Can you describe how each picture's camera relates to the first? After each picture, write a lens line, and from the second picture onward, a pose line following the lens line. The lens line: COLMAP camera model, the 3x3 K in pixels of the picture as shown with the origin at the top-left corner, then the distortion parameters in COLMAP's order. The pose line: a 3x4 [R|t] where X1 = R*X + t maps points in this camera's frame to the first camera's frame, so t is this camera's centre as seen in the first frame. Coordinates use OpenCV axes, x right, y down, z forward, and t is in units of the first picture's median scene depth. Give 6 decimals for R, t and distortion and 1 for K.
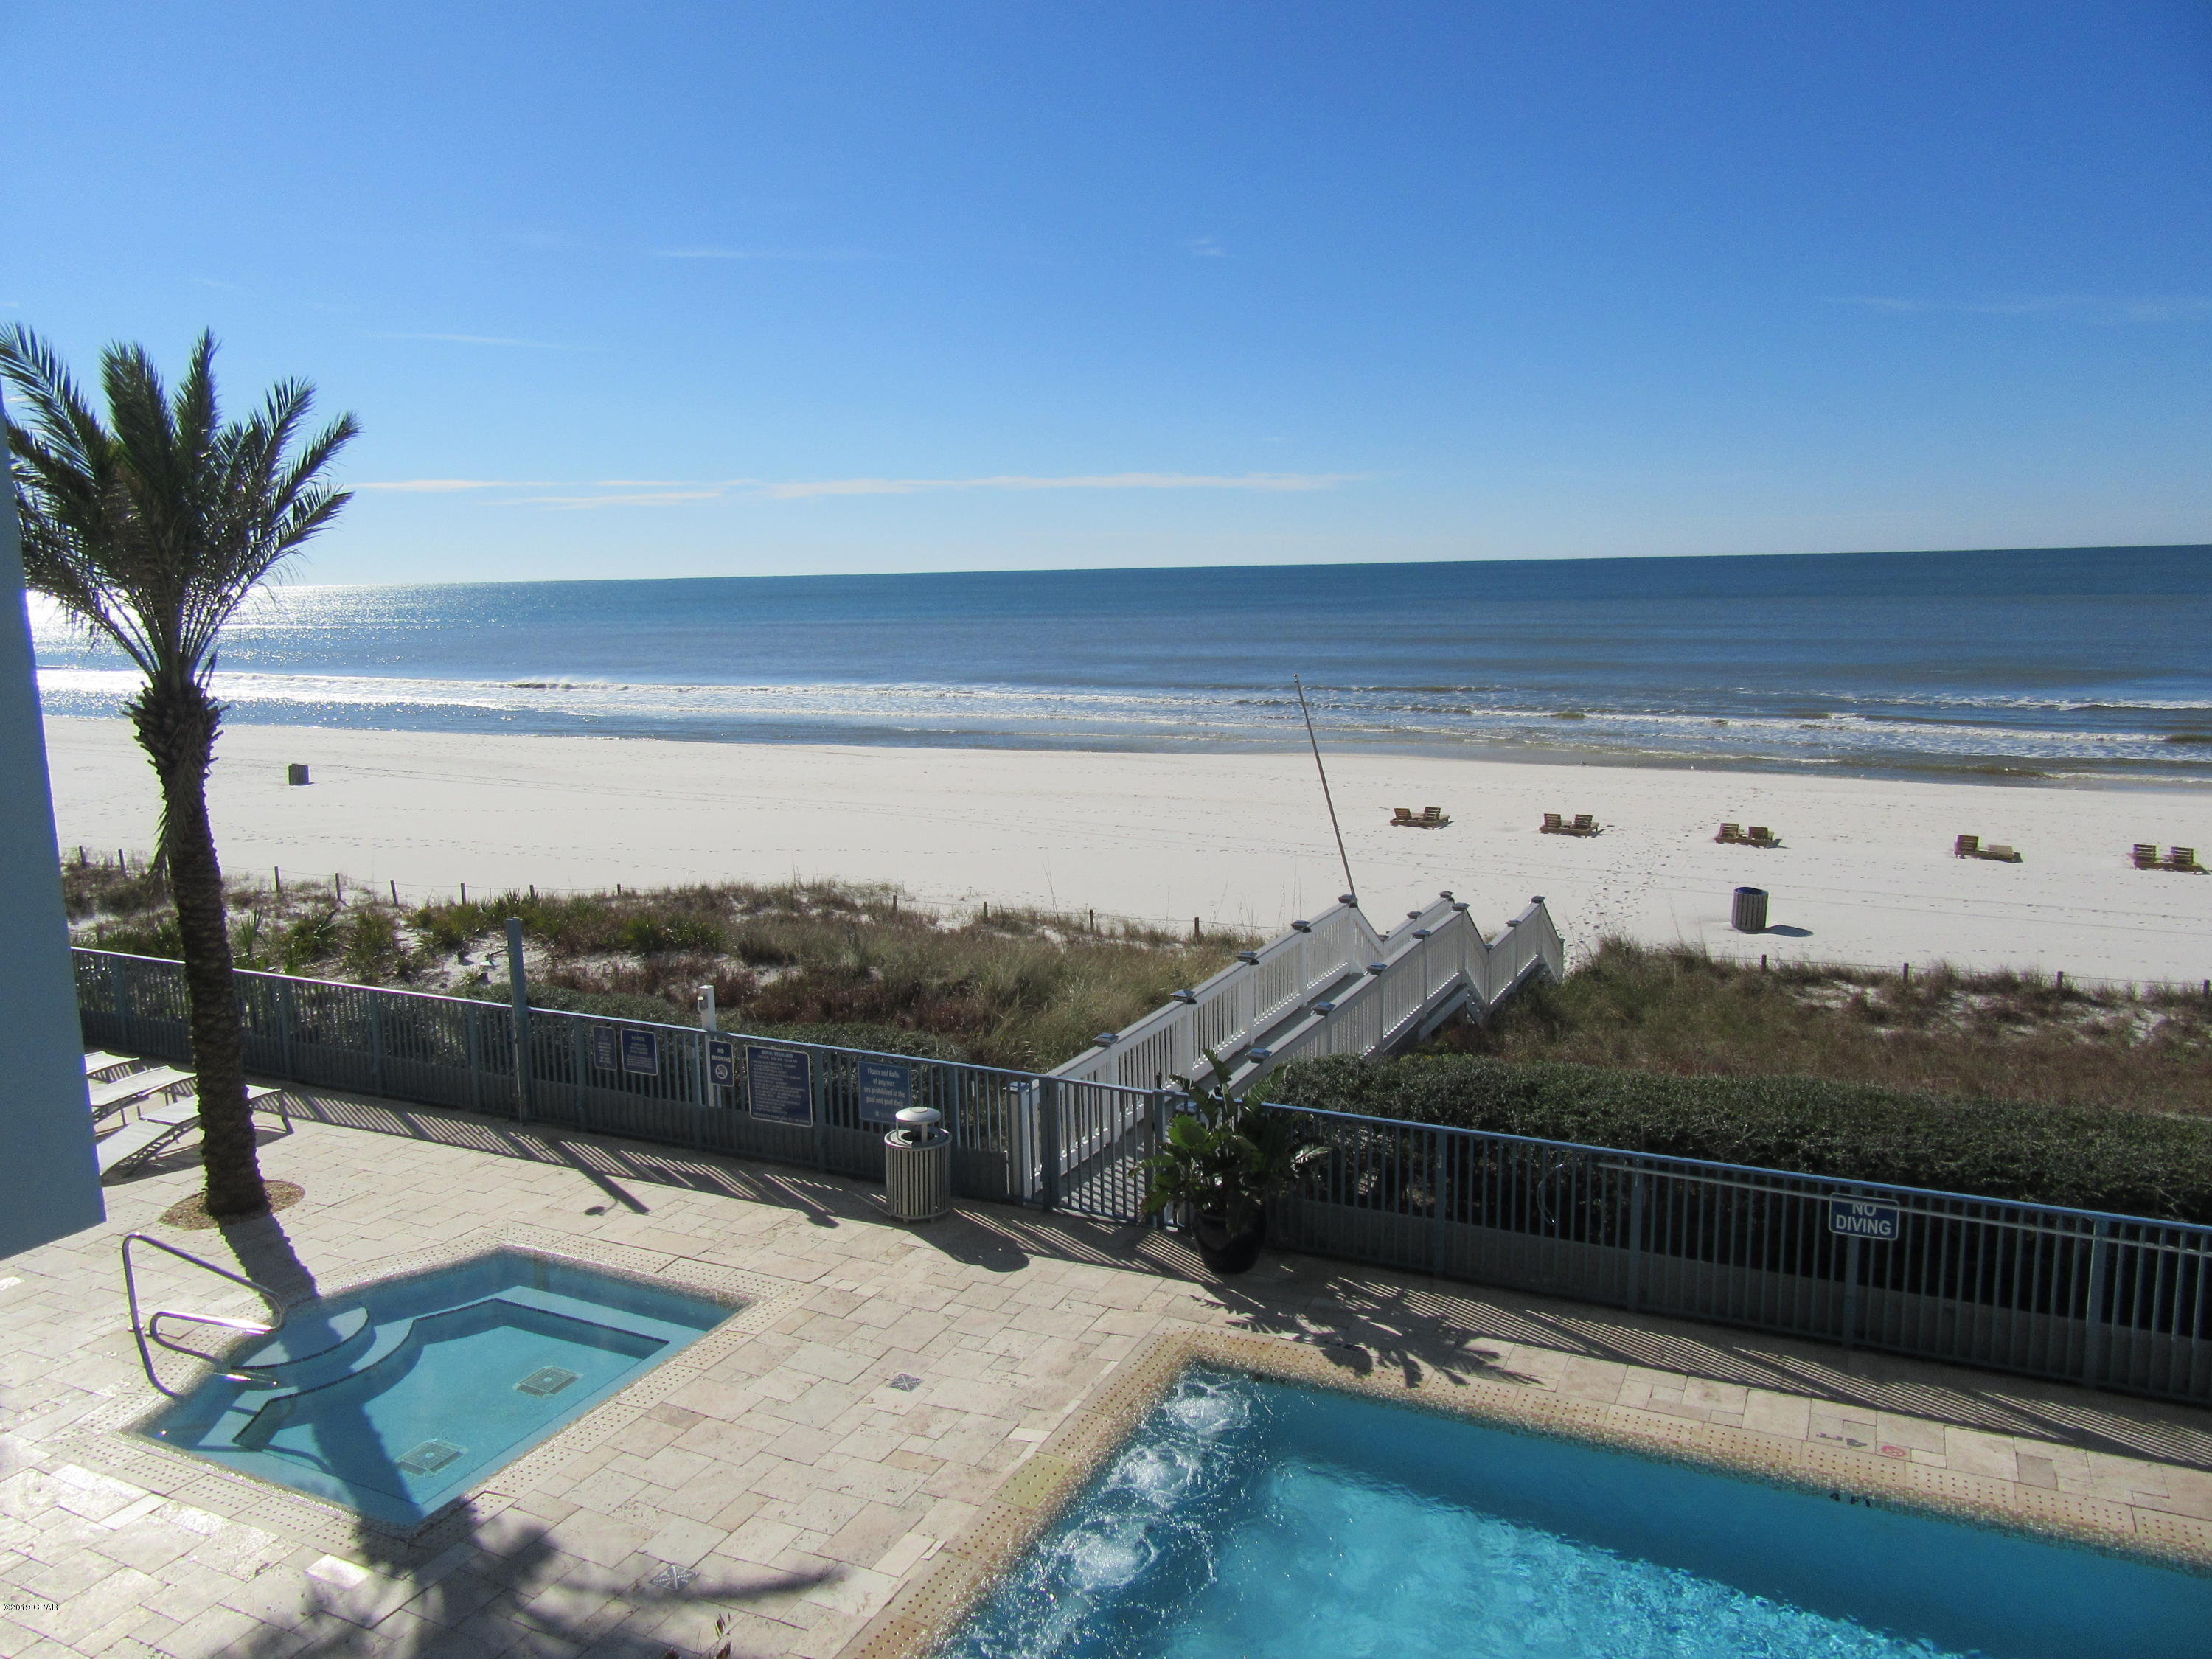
lens RADIAL K [[1598.1, 0, 1106.0], [0, 1598.1, 829.5], [0, 0, 1]] dist [-0.005051, -0.006006]
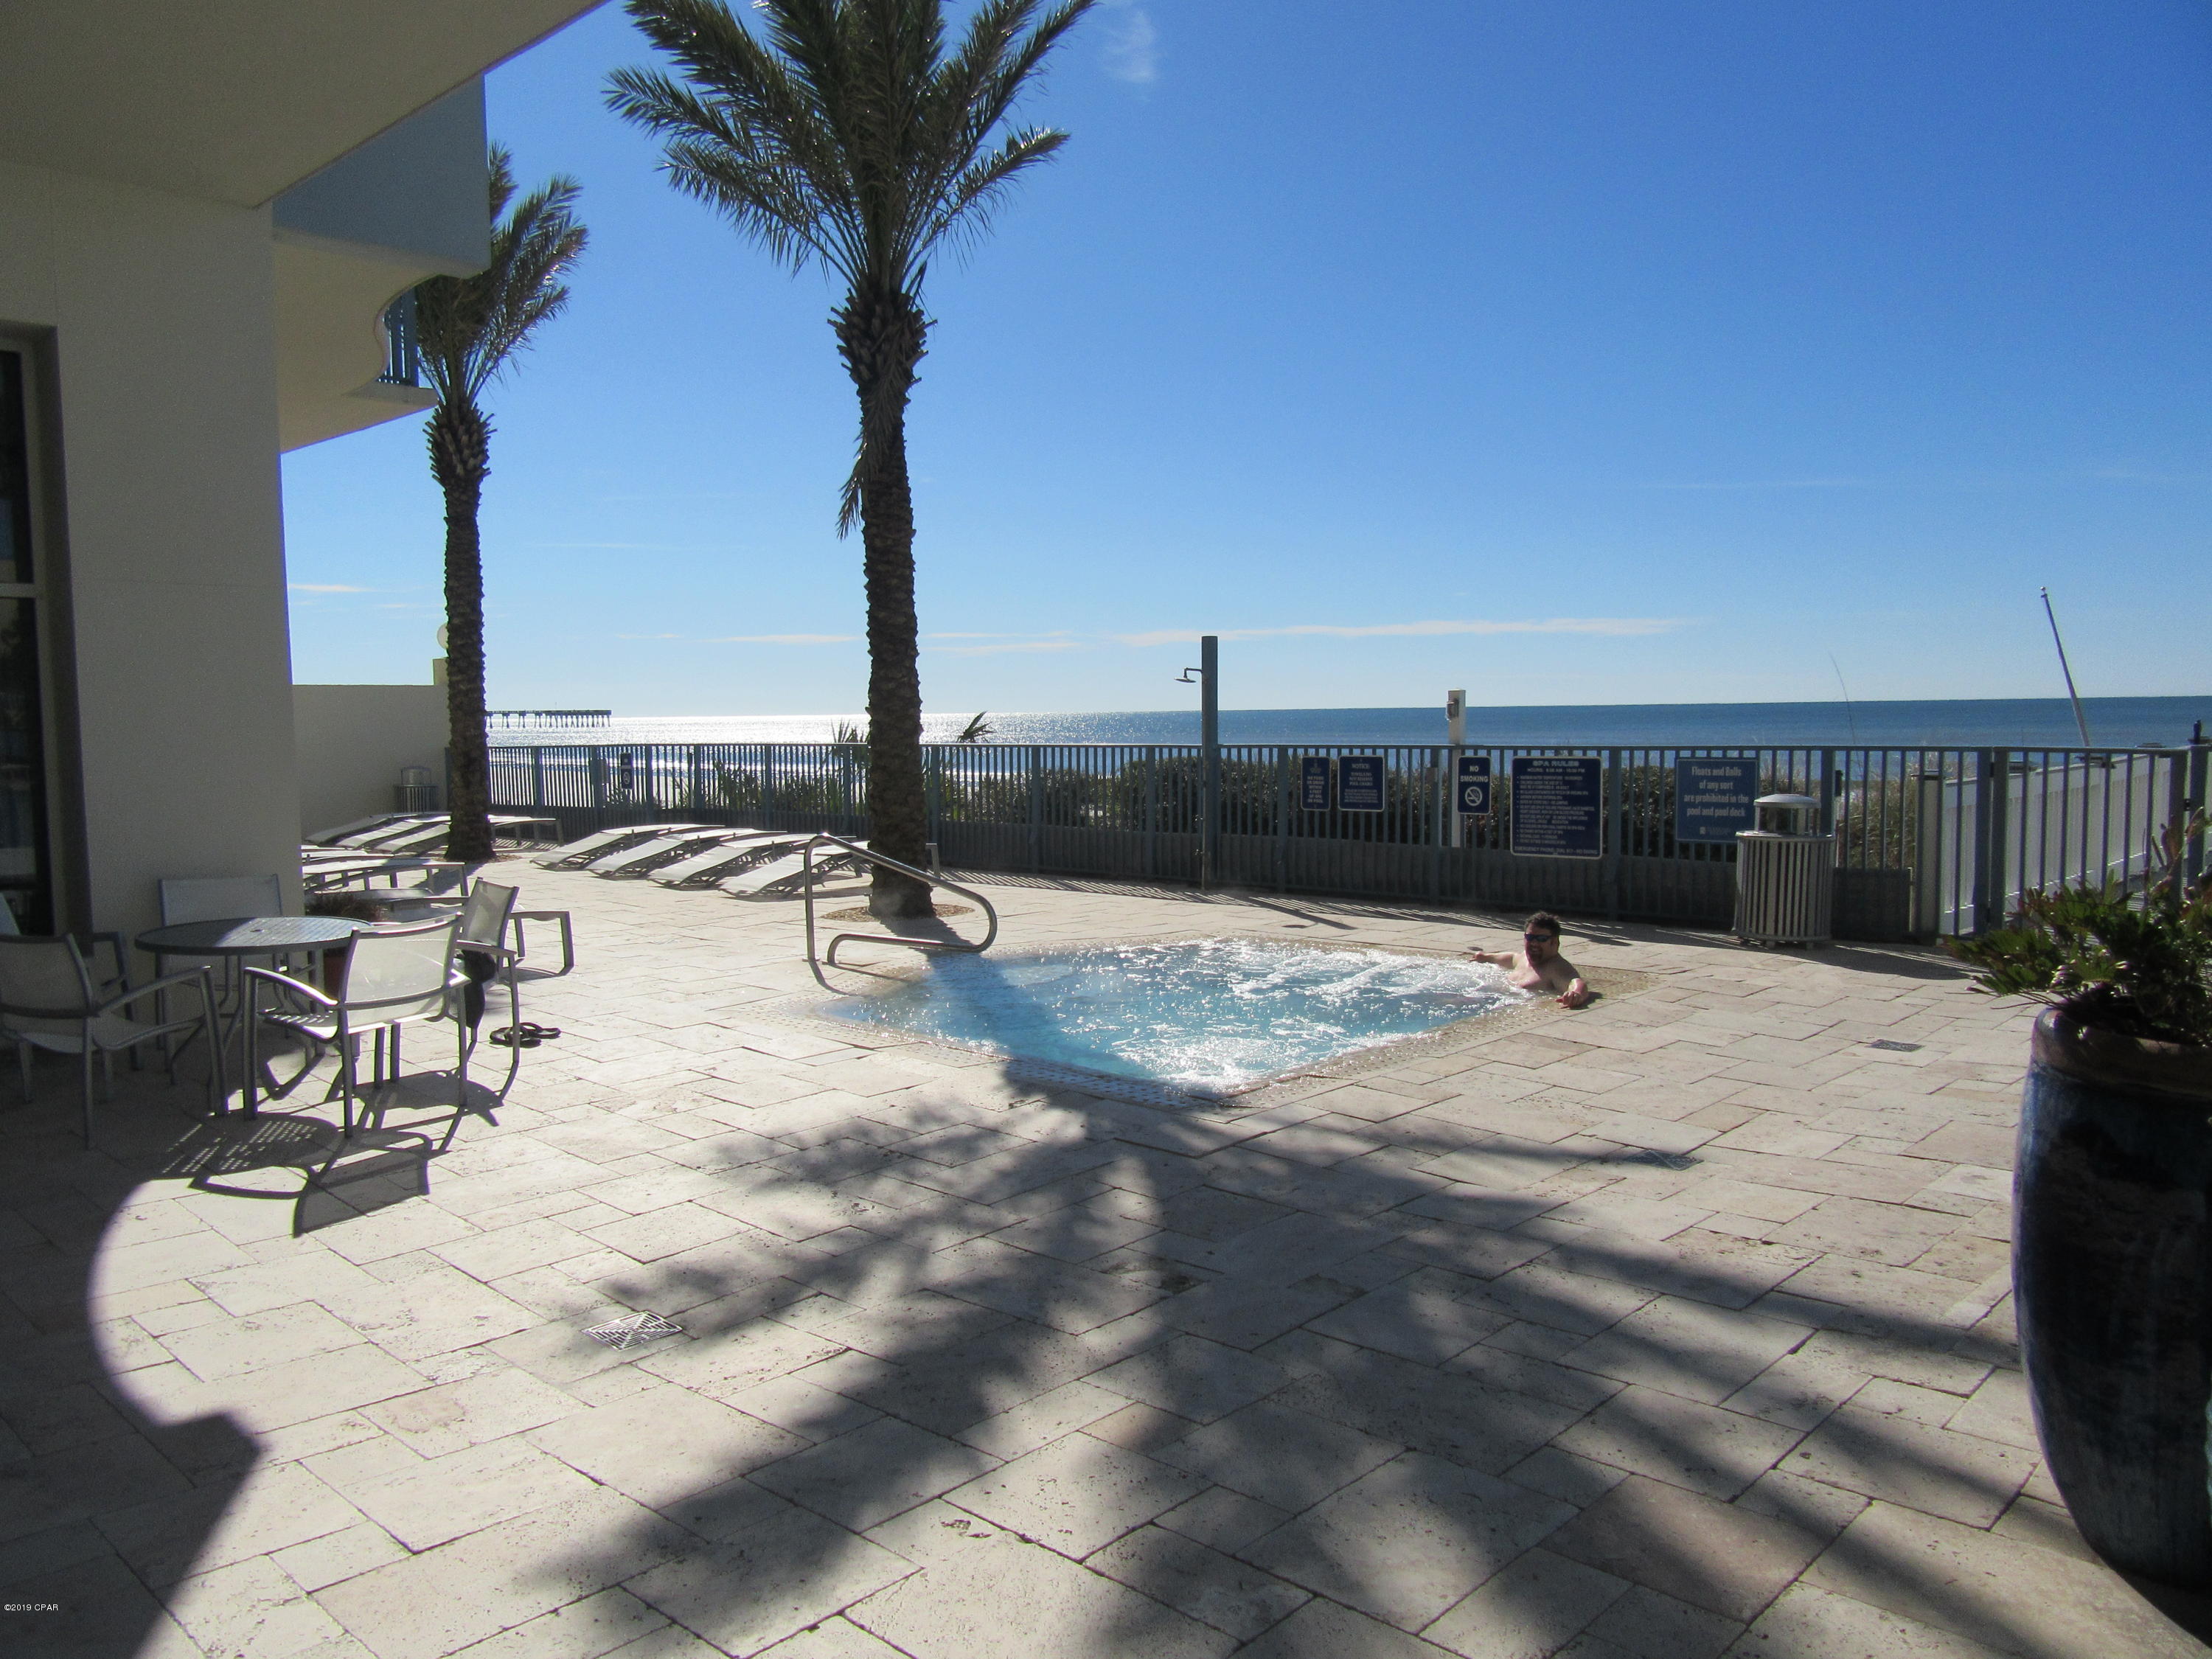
lens RADIAL K [[1614.3, 0, 1109.7], [0, 1614.3, 845.4], [0, 0, 1]] dist [-0.021505, 0.006896]
pose [[0.951182, 0.027151, -0.307433, -0.156252], [-0.052568, 0.995820, -0.074696, 0.227246], [0.304120, 0.087211, 0.948633, 0.190435]]
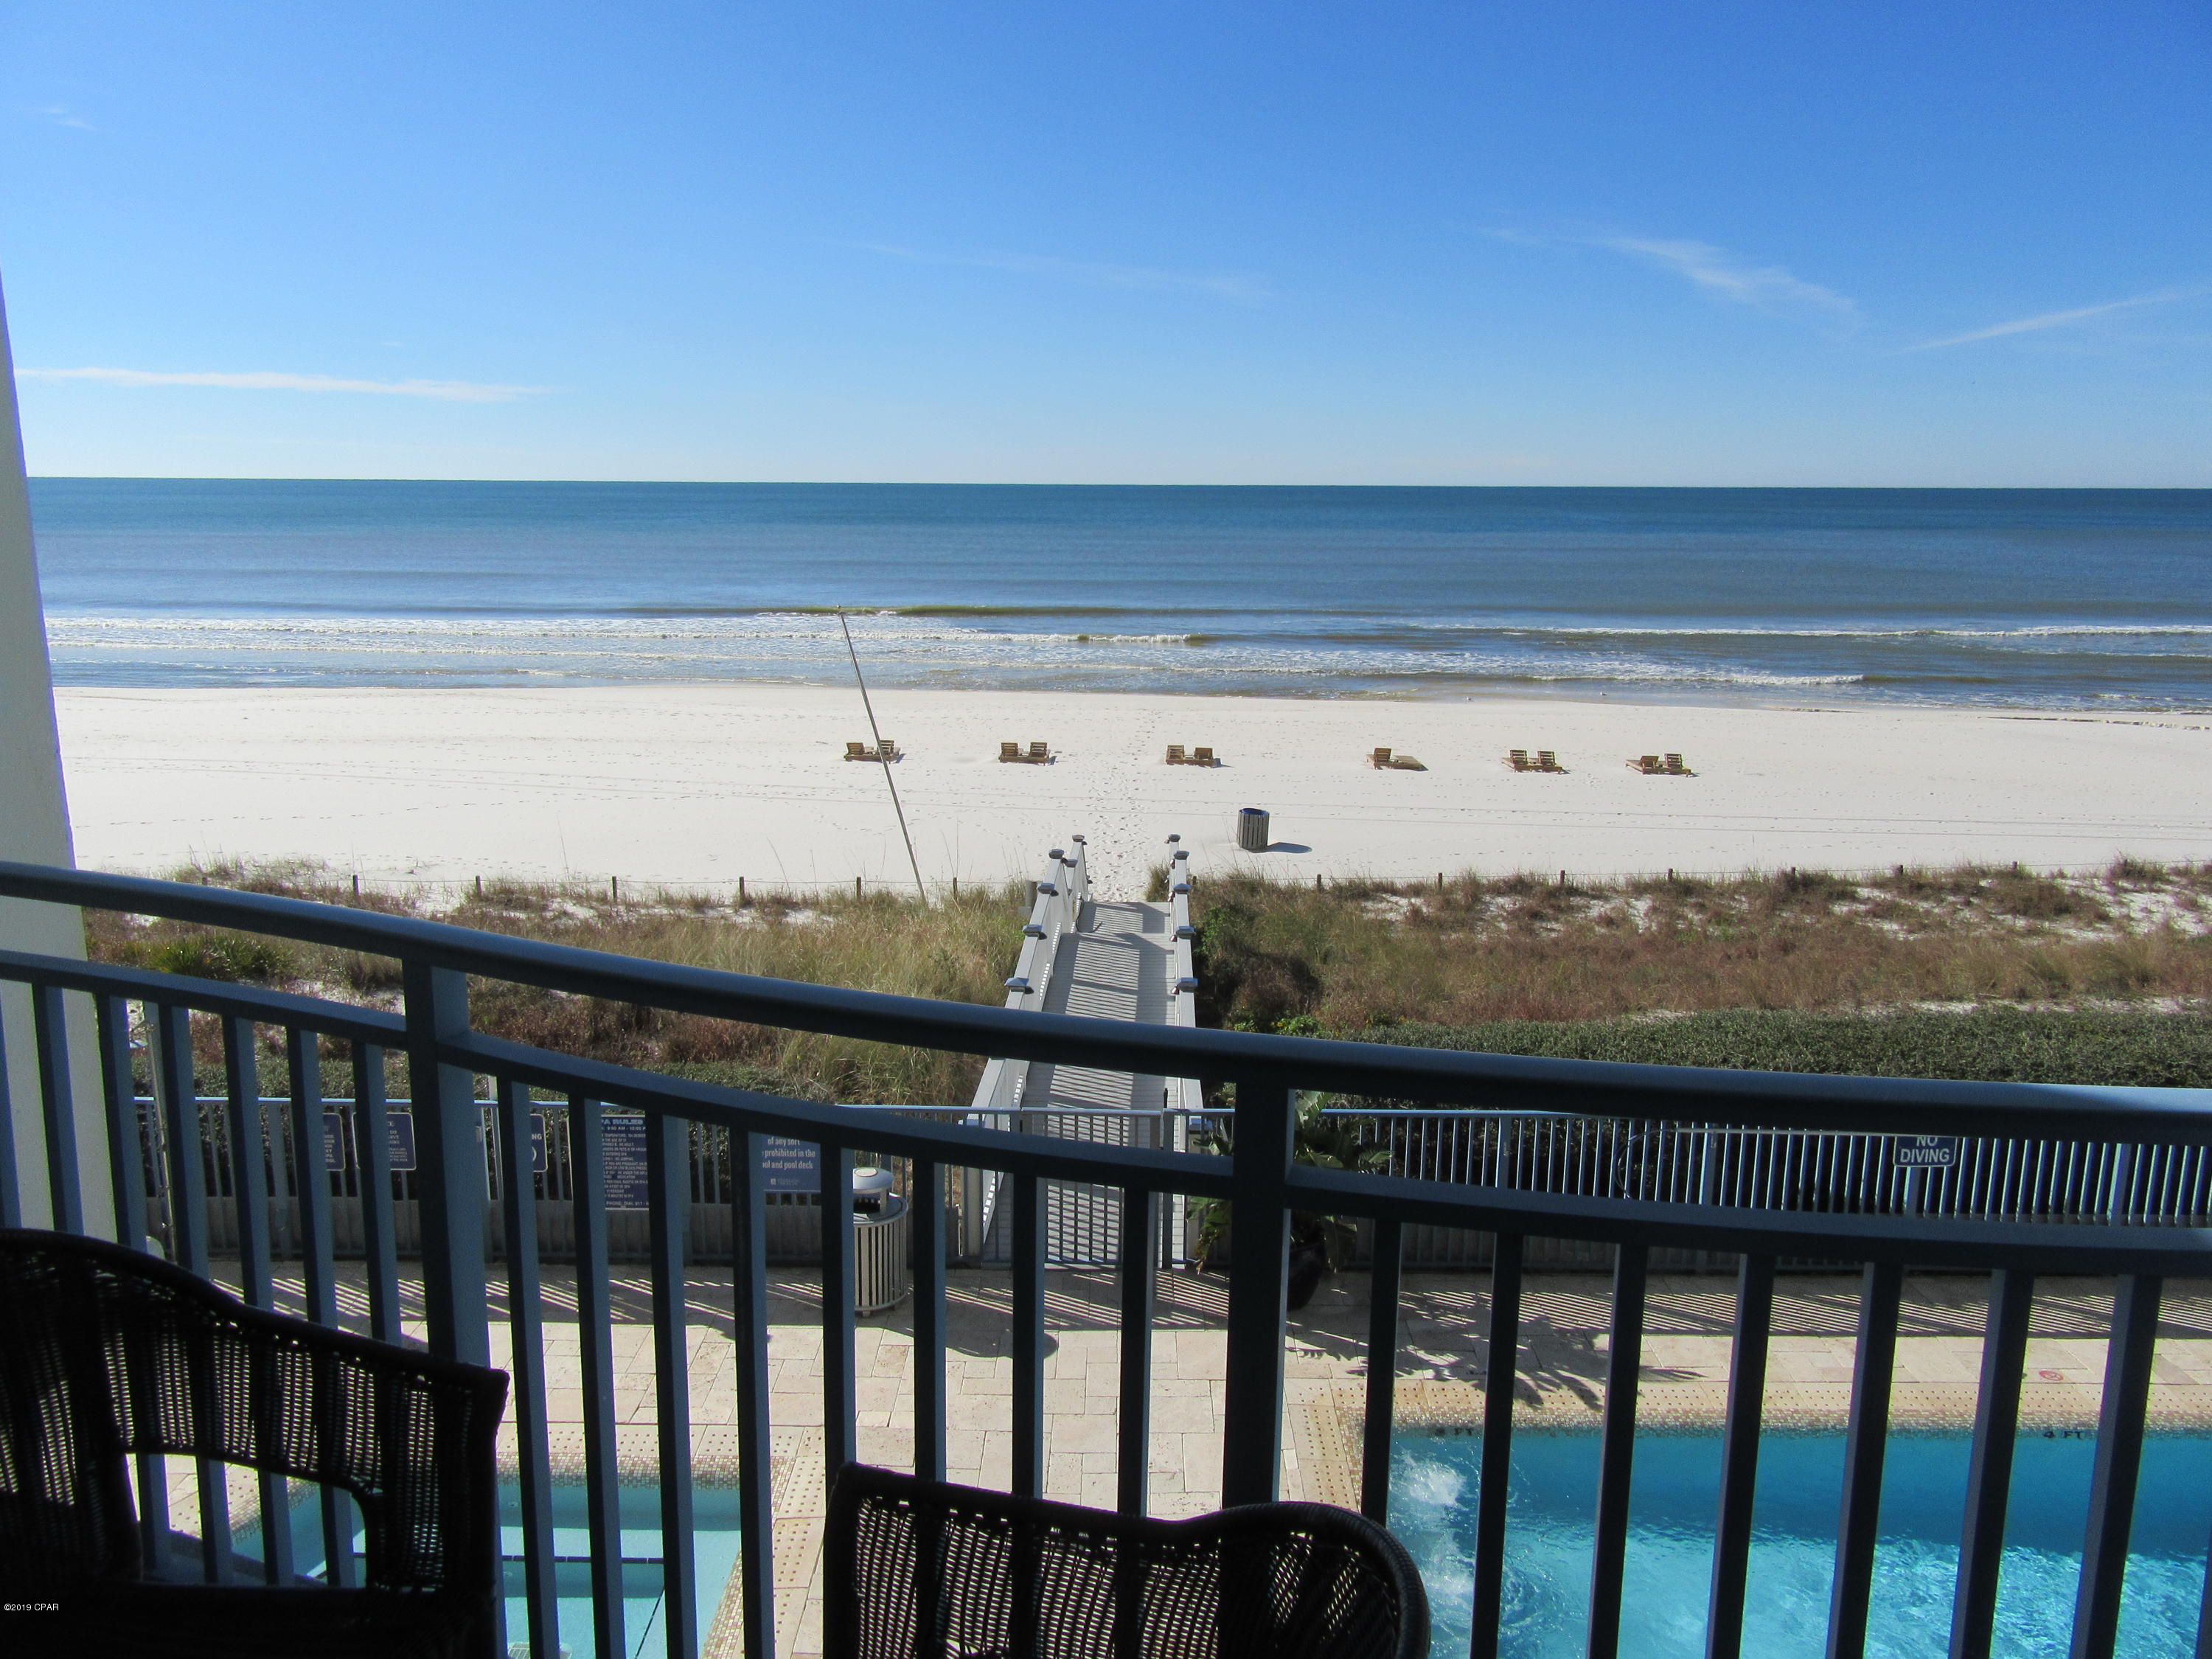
lens RADIAL K [[1614.3, 0, 1109.7], [0, 1614.3, 845.4], [0, 0, 1]] dist [-0.021505, 0.006896]
pose [[0.905391, -0.065698, 0.419466, -0.279215], [0.042513, 0.997018, 0.064395, -0.025161], [-0.422446, -0.040470, 0.905484, 0.204502]]
